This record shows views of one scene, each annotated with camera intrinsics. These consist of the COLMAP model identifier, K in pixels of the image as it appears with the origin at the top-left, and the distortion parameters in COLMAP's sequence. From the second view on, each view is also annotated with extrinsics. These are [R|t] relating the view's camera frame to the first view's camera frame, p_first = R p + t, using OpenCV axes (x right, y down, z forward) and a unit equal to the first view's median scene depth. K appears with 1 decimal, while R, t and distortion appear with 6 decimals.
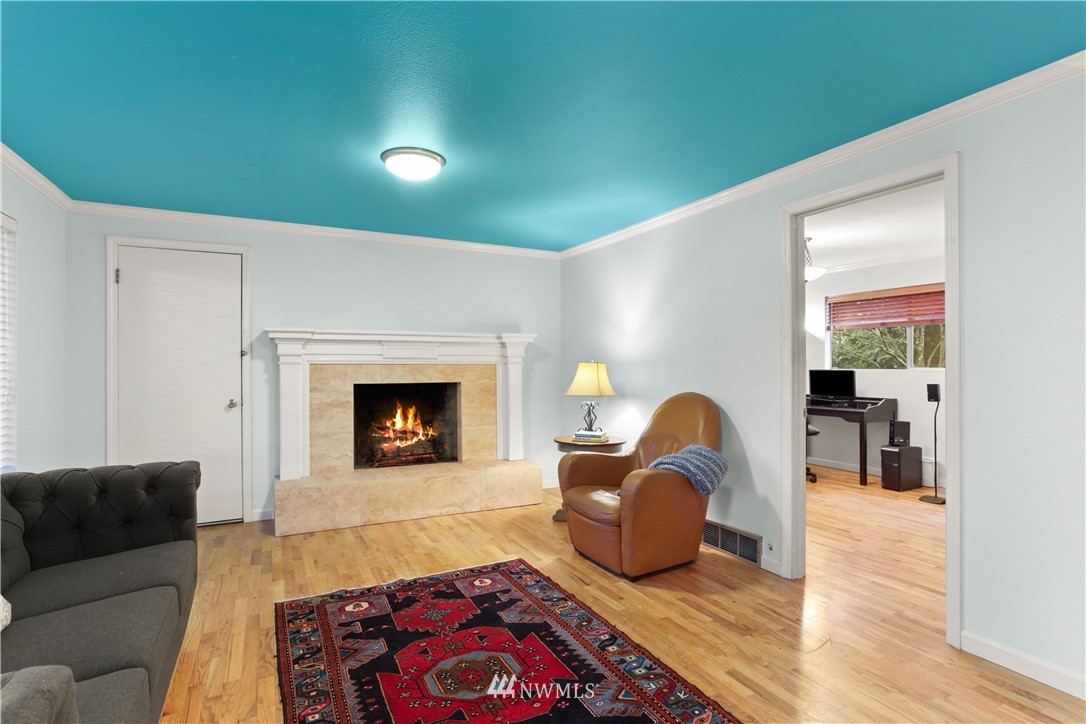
lens RADIAL K [[527.3, 0, 541.4], [0, 527.3, 361.7], [0, 0, 1]] dist [-0.061723, 0.038710]
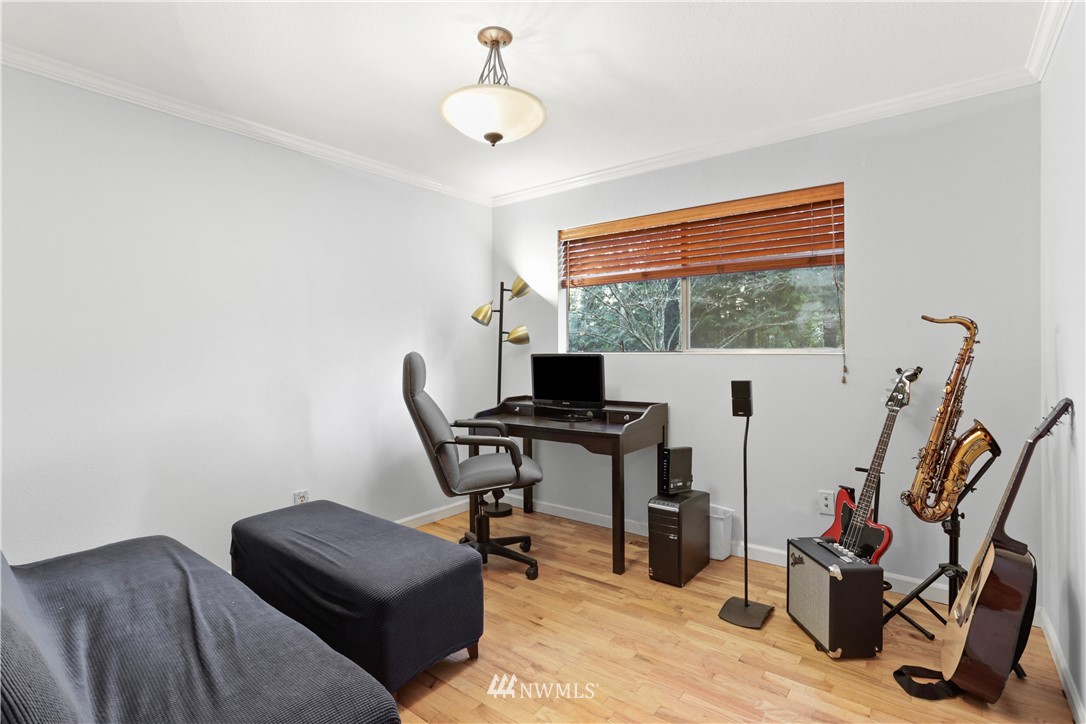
lens RADIAL K [[527.3, 0, 541.4], [0, 527.3, 361.7], [0, 0, 1]] dist [-0.061723, 0.038710]
pose [[0.908863, -0.017143, 0.416742, 0.307060], [0.006367, 0.999609, 0.027234, 0.008305], [-0.417046, -0.022098, 0.908617, 0.510547]]
